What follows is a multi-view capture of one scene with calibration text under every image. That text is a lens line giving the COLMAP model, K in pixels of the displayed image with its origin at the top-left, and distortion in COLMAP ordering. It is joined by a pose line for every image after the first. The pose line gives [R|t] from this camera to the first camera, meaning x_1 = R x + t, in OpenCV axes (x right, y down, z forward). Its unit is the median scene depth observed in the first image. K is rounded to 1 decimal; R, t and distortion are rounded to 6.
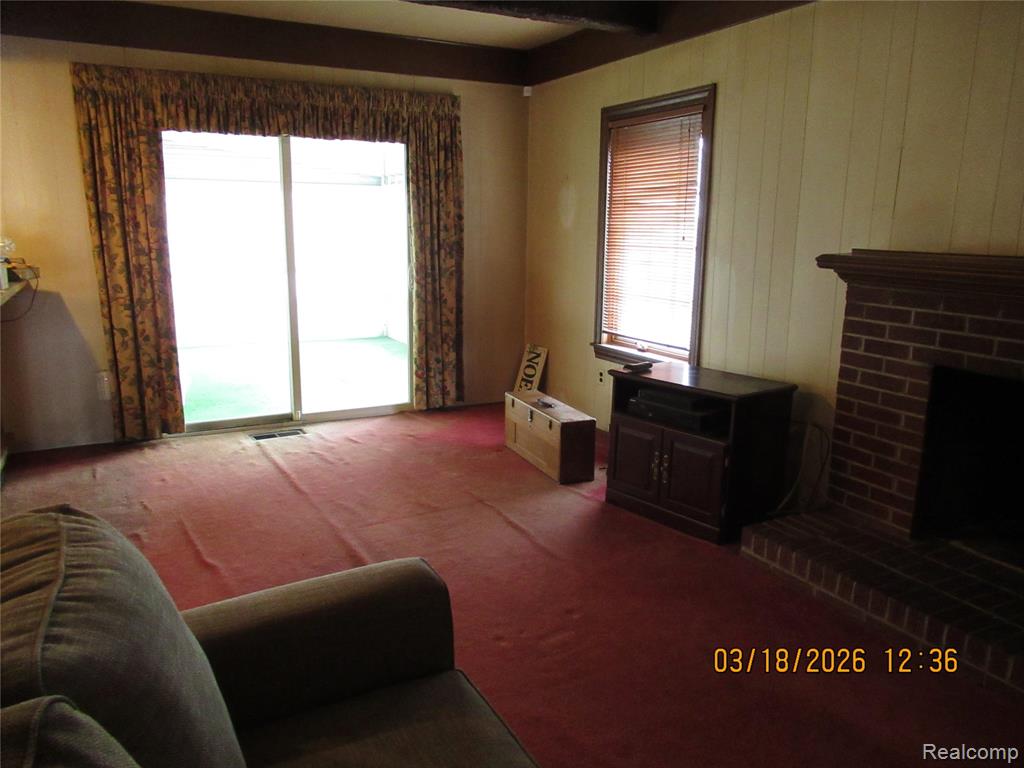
lens RADIAL K [[770.7, 0, 512.0], [0, 770.7, 384.0], [0, 0, 1]] dist [-0.008112, 0.001866]
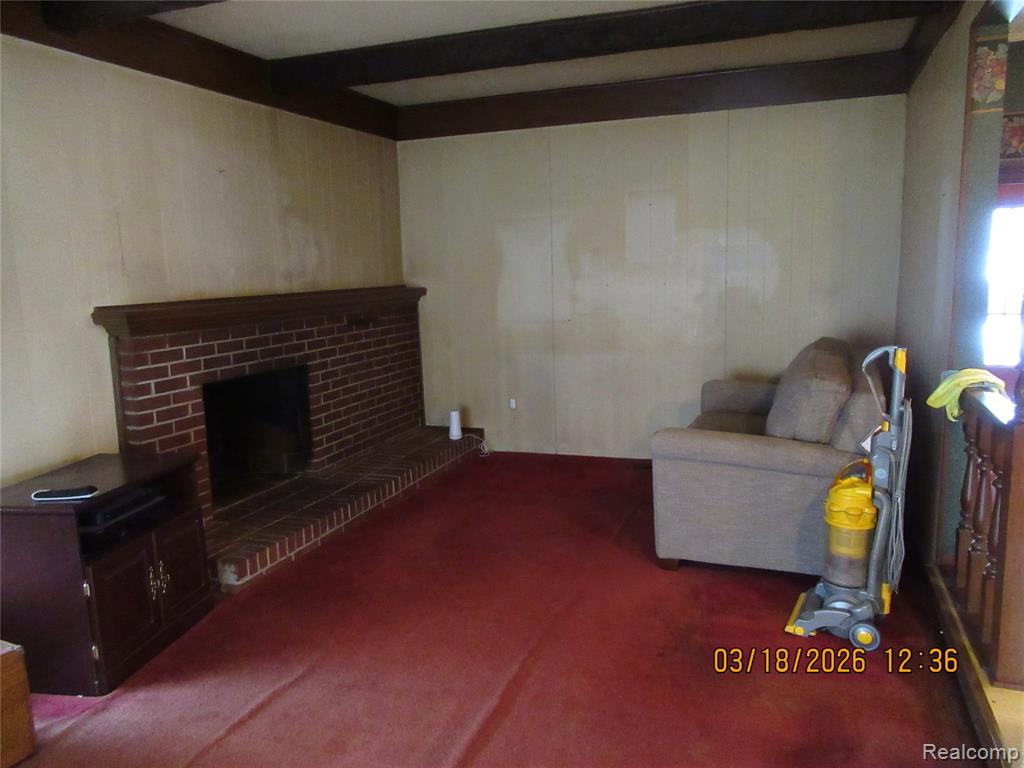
lens RADIAL K [[770.7, 0, 512.0], [0, 770.7, 384.0], [0, 0, 1]] dist [-0.008112, 0.001866]
pose [[-0.664217, -0.100691, 0.740727, -0.753166], [0.177976, 0.941093, 0.287521, -0.300636], [-0.726044, 0.322809, -0.607169, 1.372030]]
